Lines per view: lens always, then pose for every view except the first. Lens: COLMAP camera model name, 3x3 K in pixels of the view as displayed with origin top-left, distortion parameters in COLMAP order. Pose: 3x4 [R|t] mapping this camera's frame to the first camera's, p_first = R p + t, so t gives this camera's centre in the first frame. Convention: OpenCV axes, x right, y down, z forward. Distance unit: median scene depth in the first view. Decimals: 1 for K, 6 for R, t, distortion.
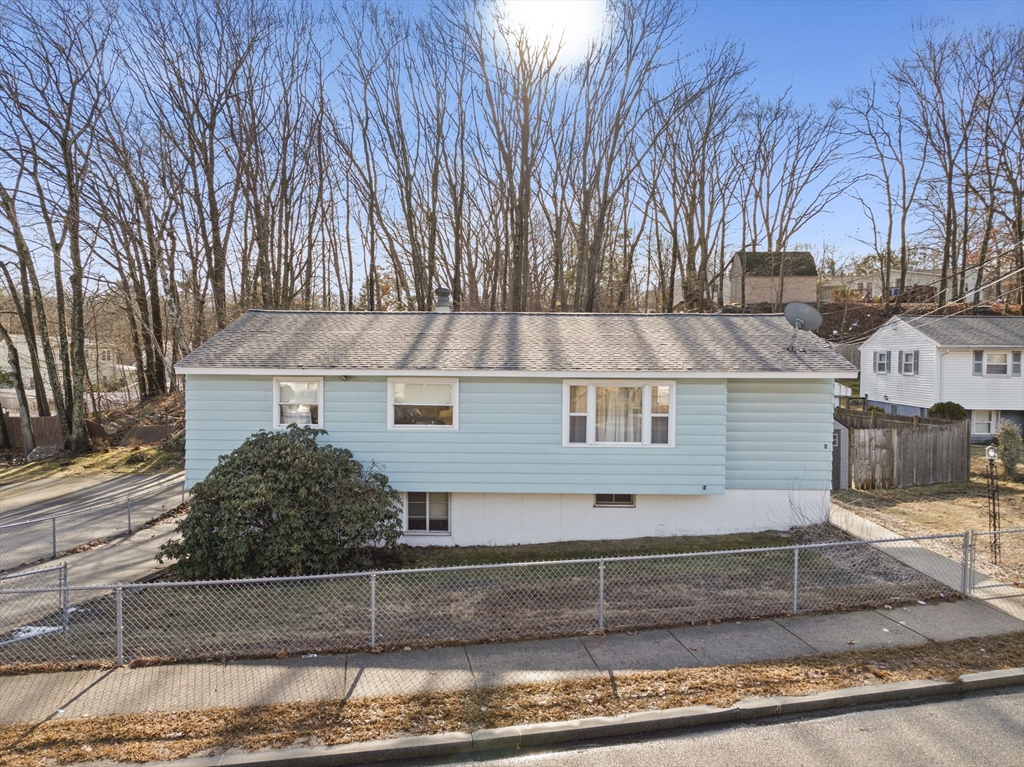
lens RADIAL K [[729.1, 0, 512.0], [0, 729.1, 383.5], [0, 0, 1]] dist [-0.038155, 0.003439]
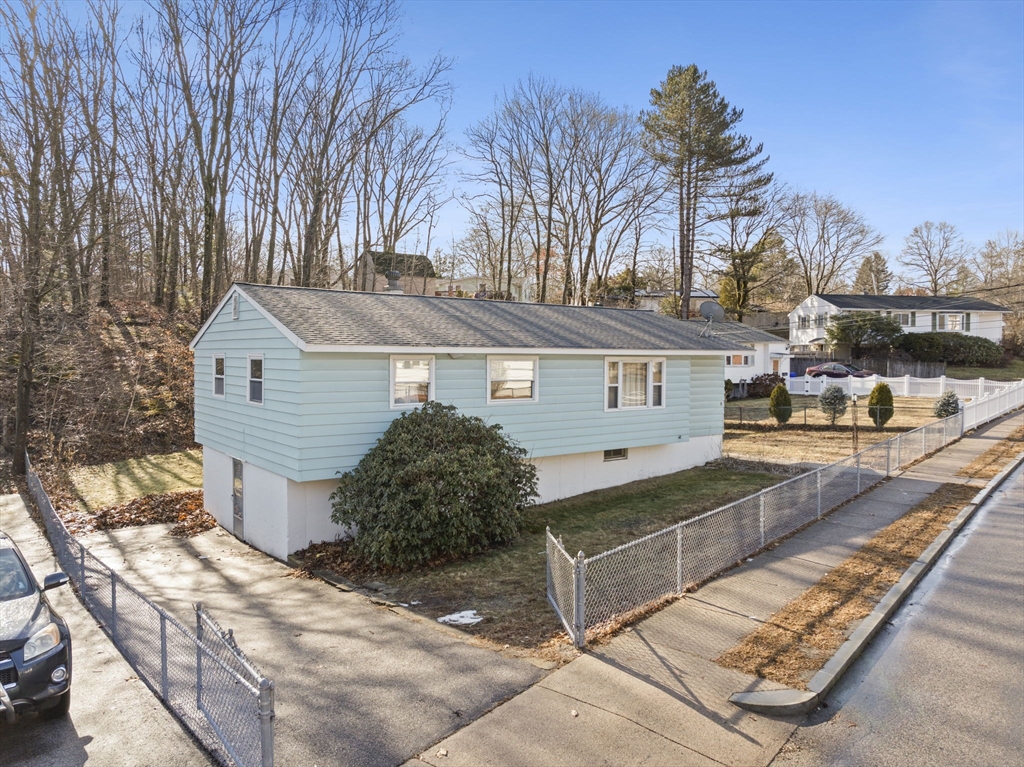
lens RADIAL K [[729.1, 0, 512.0], [0, 729.1, 383.5], [0, 0, 1]] dist [-0.038155, 0.003439]
pose [[0.779596, -0.025426, 0.625767, -0.815683], [0.022002, 0.999671, 0.013207, 0.019870], [-0.625897, 0.003472, 0.779898, 0.146679]]
